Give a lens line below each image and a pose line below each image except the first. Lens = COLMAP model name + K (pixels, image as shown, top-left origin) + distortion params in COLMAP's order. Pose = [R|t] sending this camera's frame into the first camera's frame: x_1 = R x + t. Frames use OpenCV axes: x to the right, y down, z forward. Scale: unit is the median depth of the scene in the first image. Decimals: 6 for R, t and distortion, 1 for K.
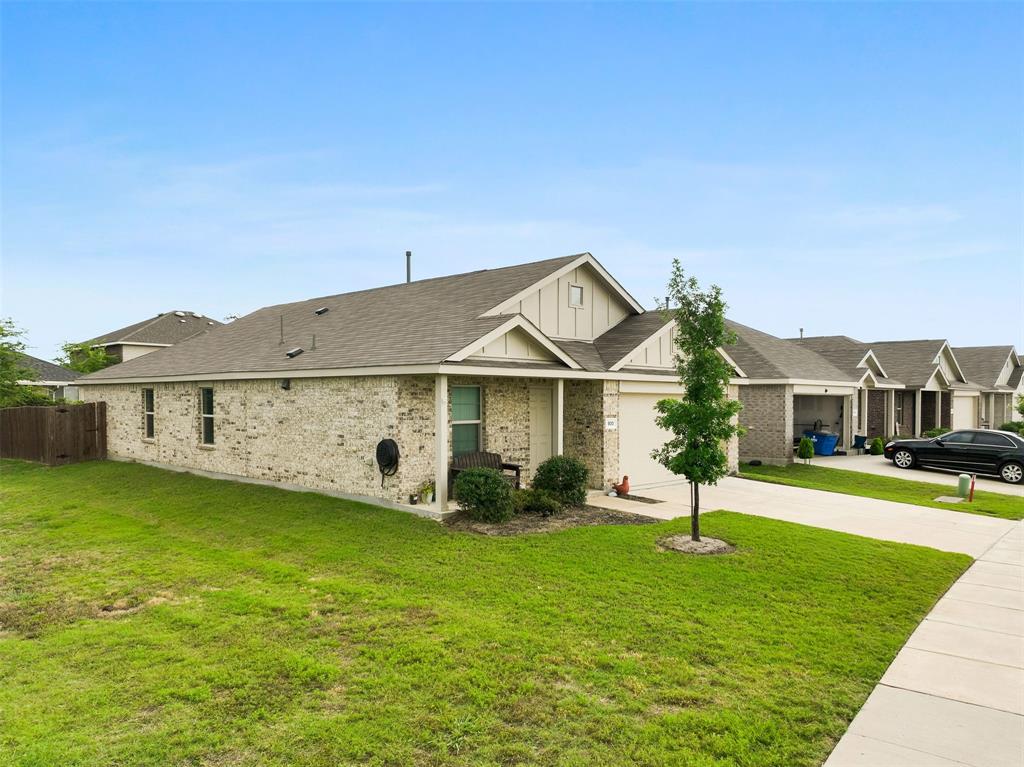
lens RADIAL K [[722.7, 0, 515.2], [0, 722.7, 388.3], [0, 0, 1]] dist [-0.000279, 0.014659]
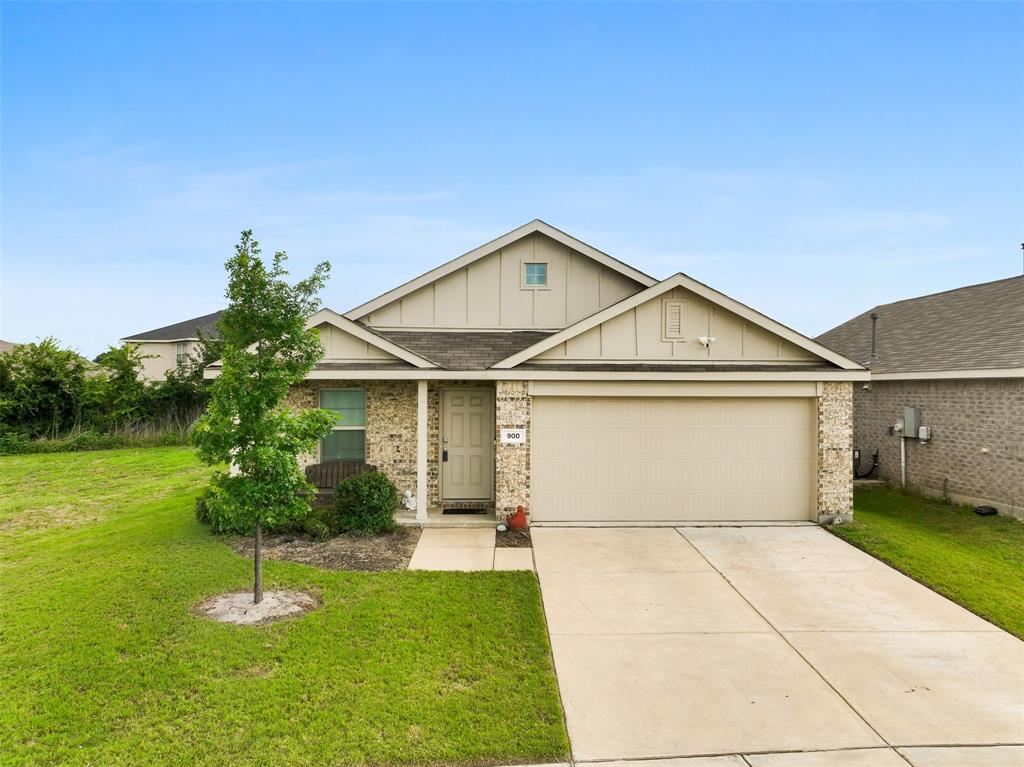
lens RADIAL K [[722.7, 0, 515.2], [0, 722.7, 388.3], [0, 0, 1]] dist [-0.000279, 0.014659]
pose [[0.724271, -0.001582, -0.689513, 0.675417], [0.010696, 0.999903, 0.008941, -0.009649], [0.689432, -0.013851, 0.724218, 0.441847]]
